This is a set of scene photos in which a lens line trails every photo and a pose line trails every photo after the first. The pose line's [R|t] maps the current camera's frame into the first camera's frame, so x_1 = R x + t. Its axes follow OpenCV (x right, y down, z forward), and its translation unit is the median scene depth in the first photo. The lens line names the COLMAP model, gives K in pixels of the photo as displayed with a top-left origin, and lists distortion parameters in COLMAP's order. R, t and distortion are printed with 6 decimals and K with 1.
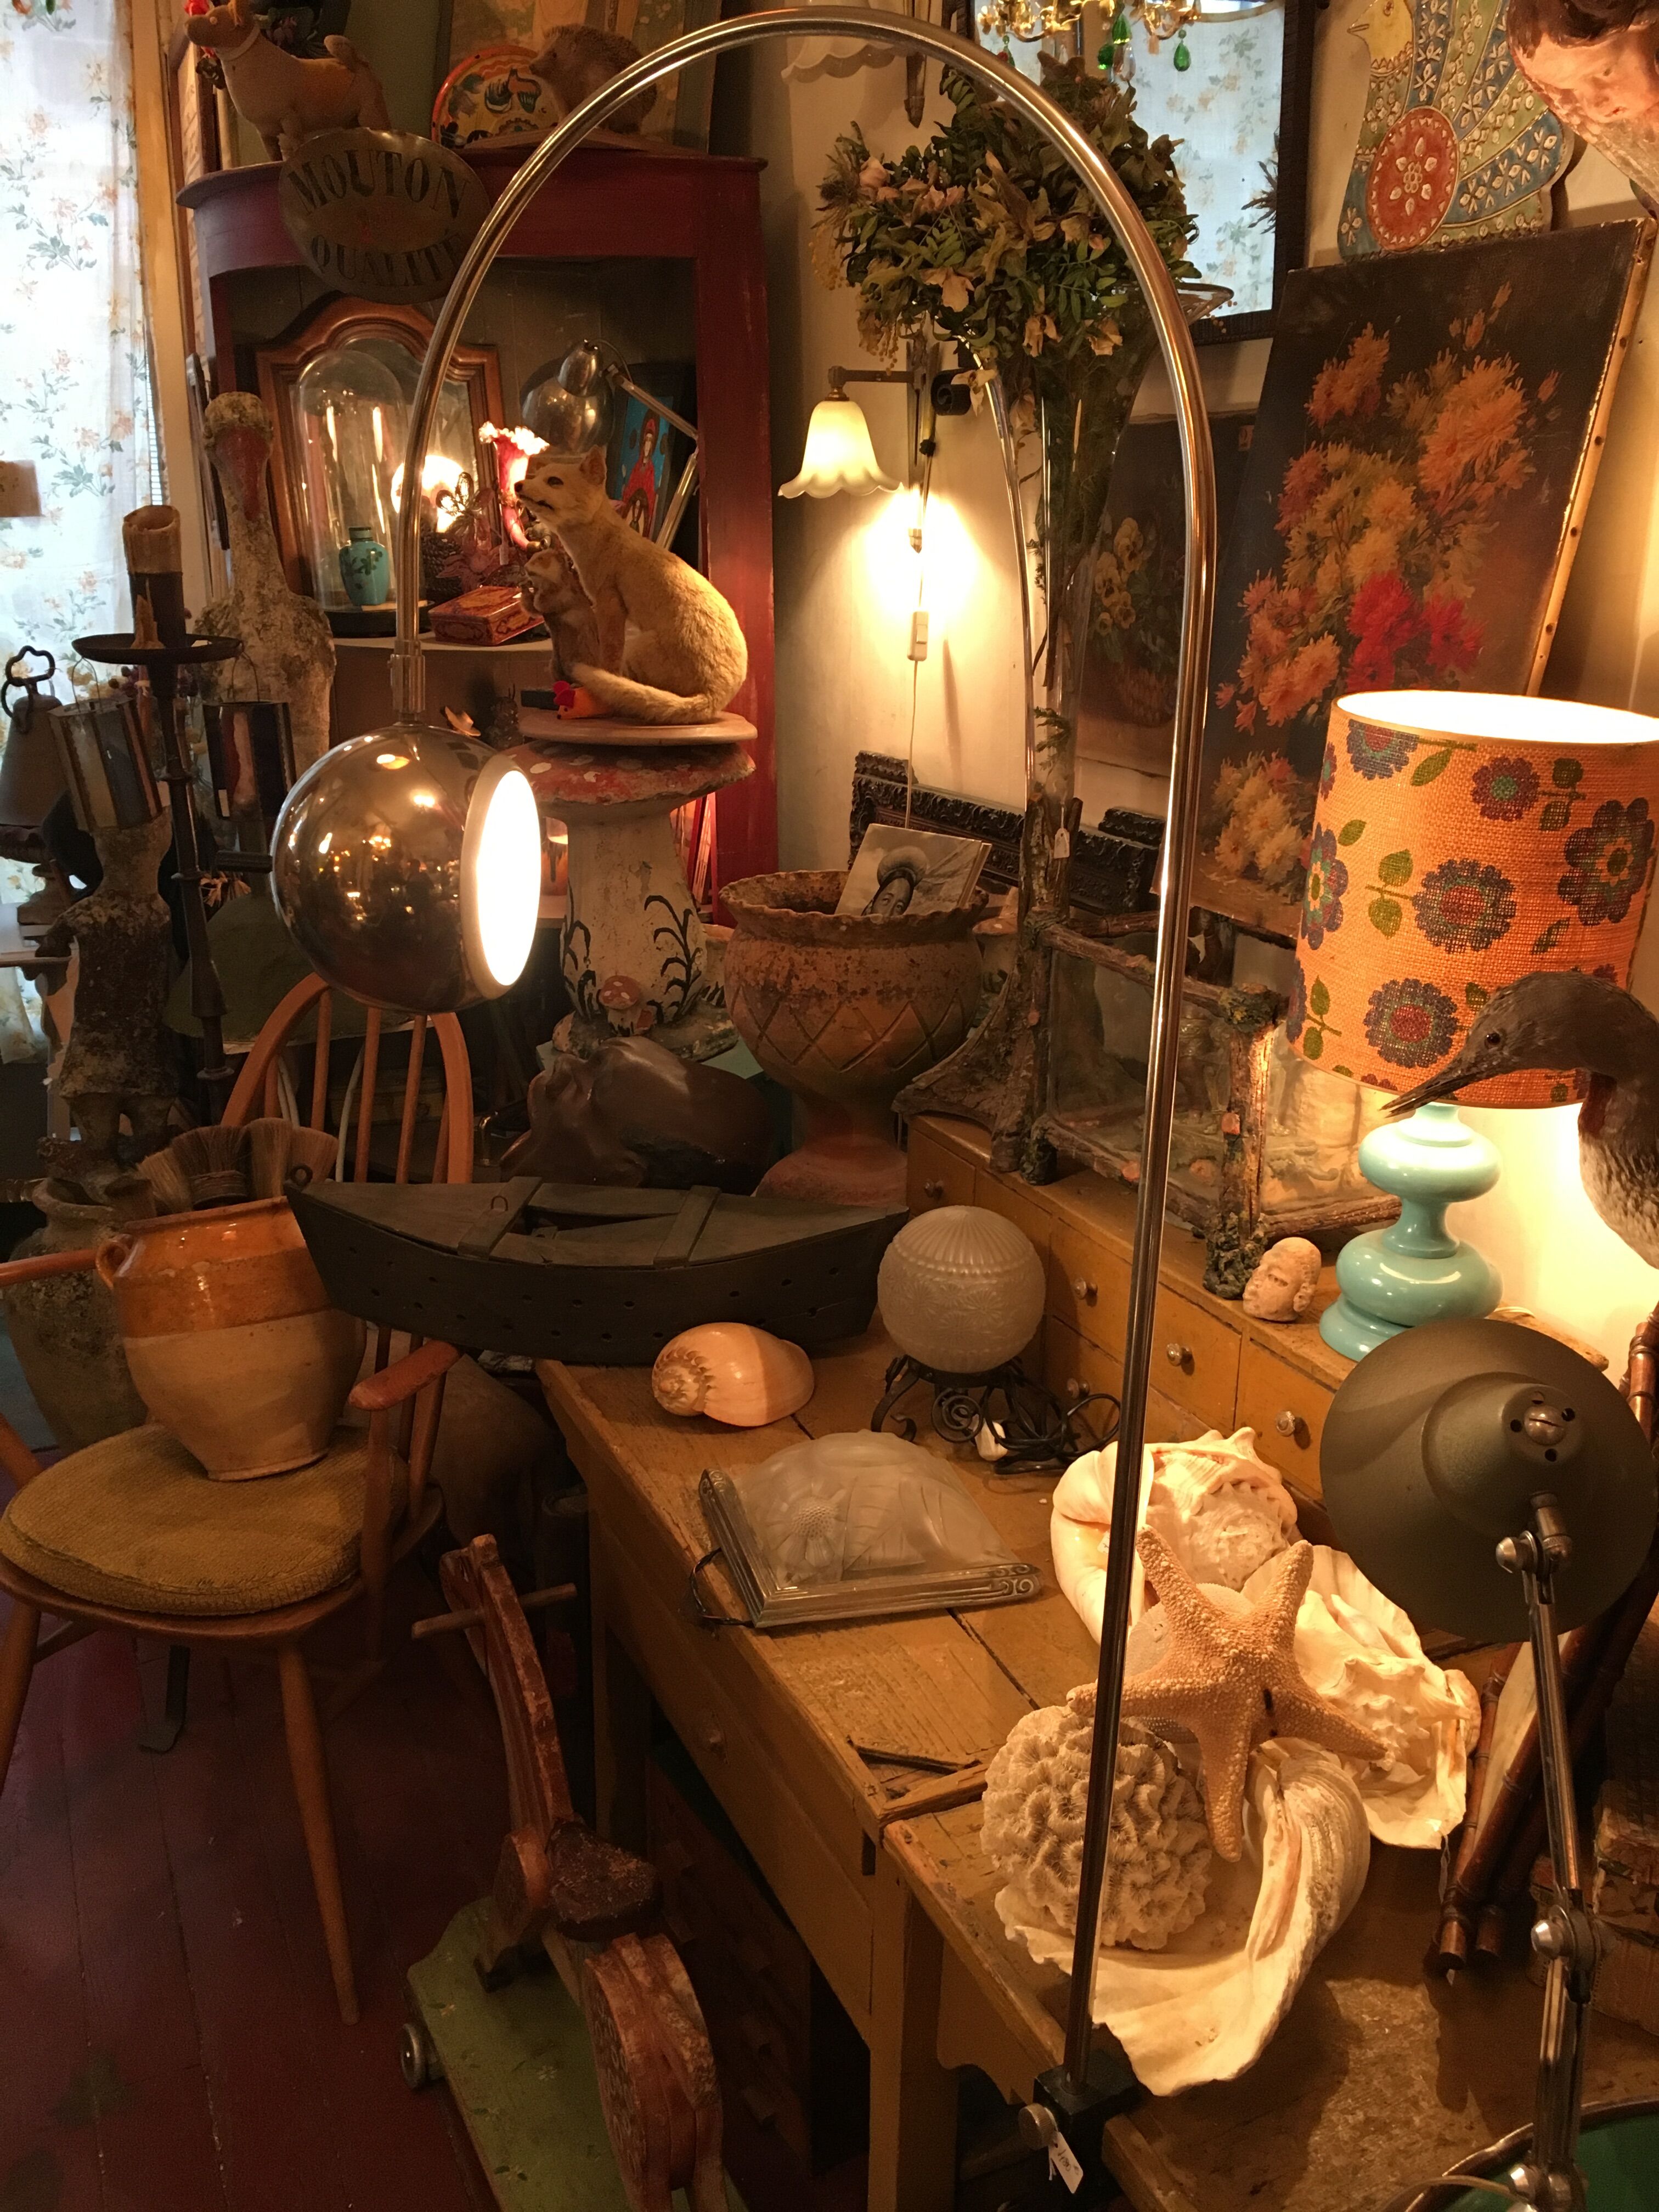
lens RADIAL K [[1886.3, 0, 829.5], [0, 1886.3, 1106.0], [0, 0, 1]] dist [0.041433, 0.000629]
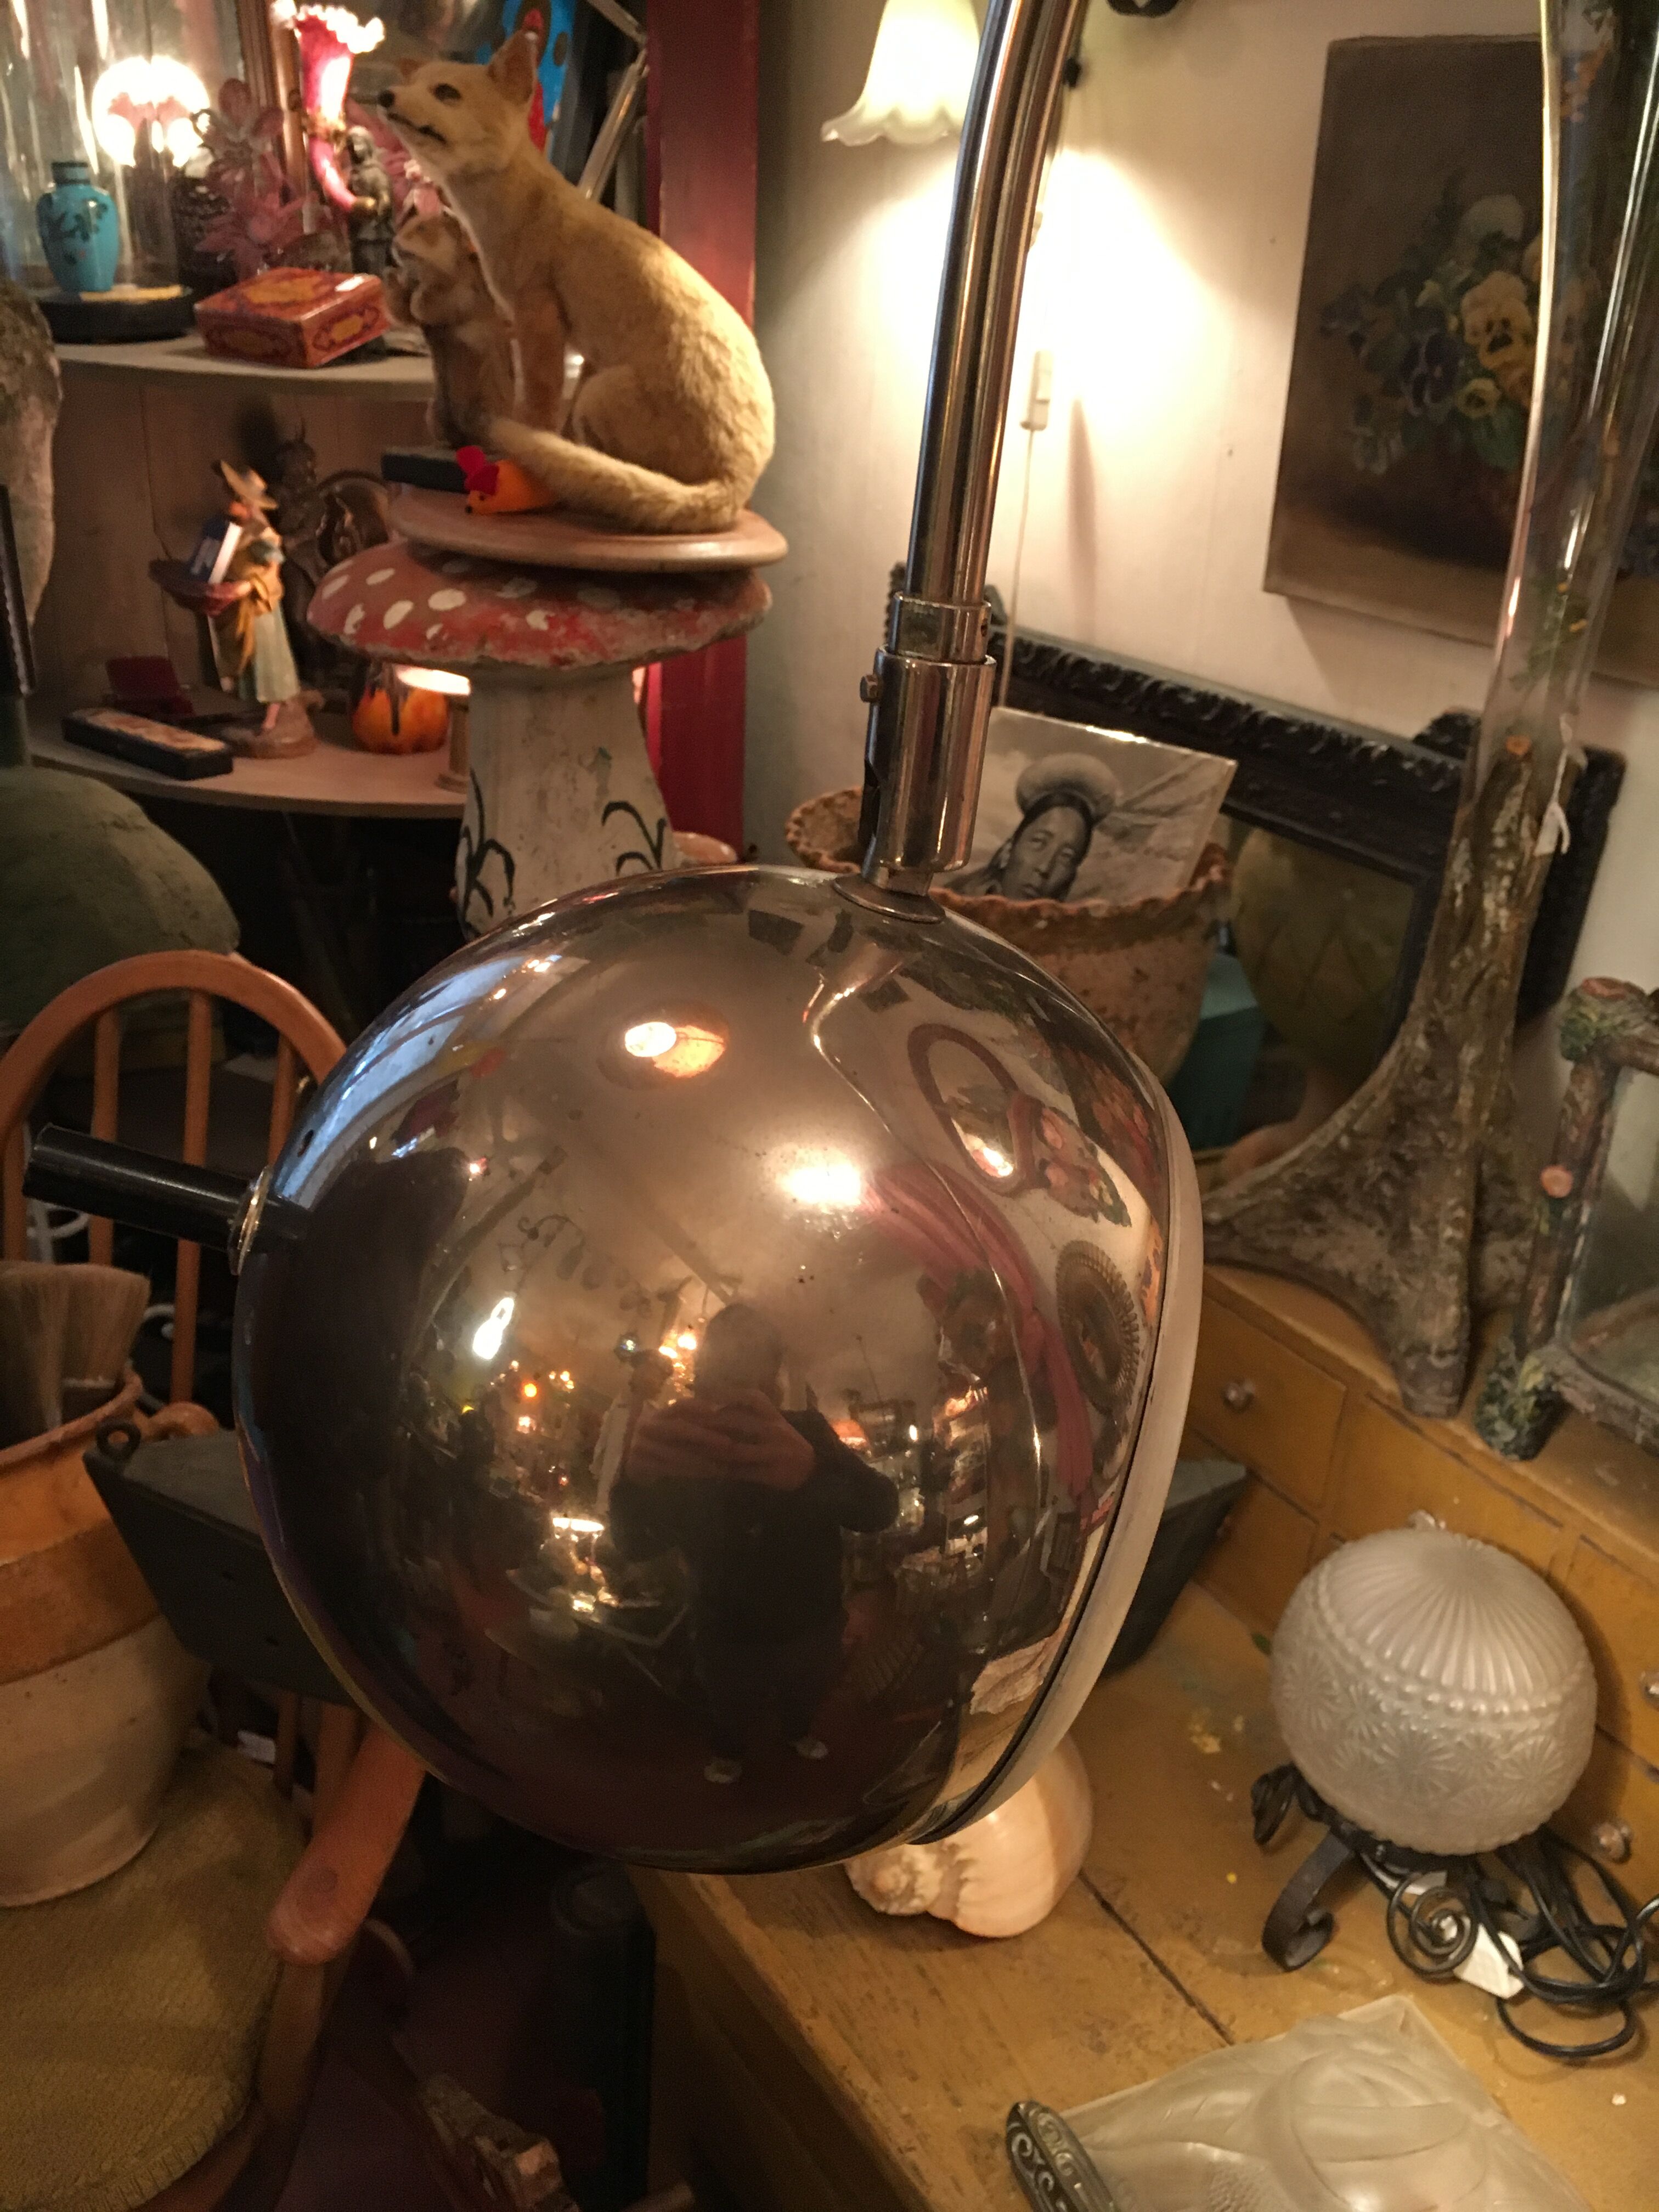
lens RADIAL K [[1907.2, 0, 829.5], [0, 1907.2, 1106.0], [0, 0, 1]] dist [0.074350, -0.128372]
pose [[0.986762, -0.021384, 0.160760, -0.132969], [-0.001241, 0.990244, 0.139336, -0.104003], [-0.162171, -0.137691, 0.977109, 0.361383]]
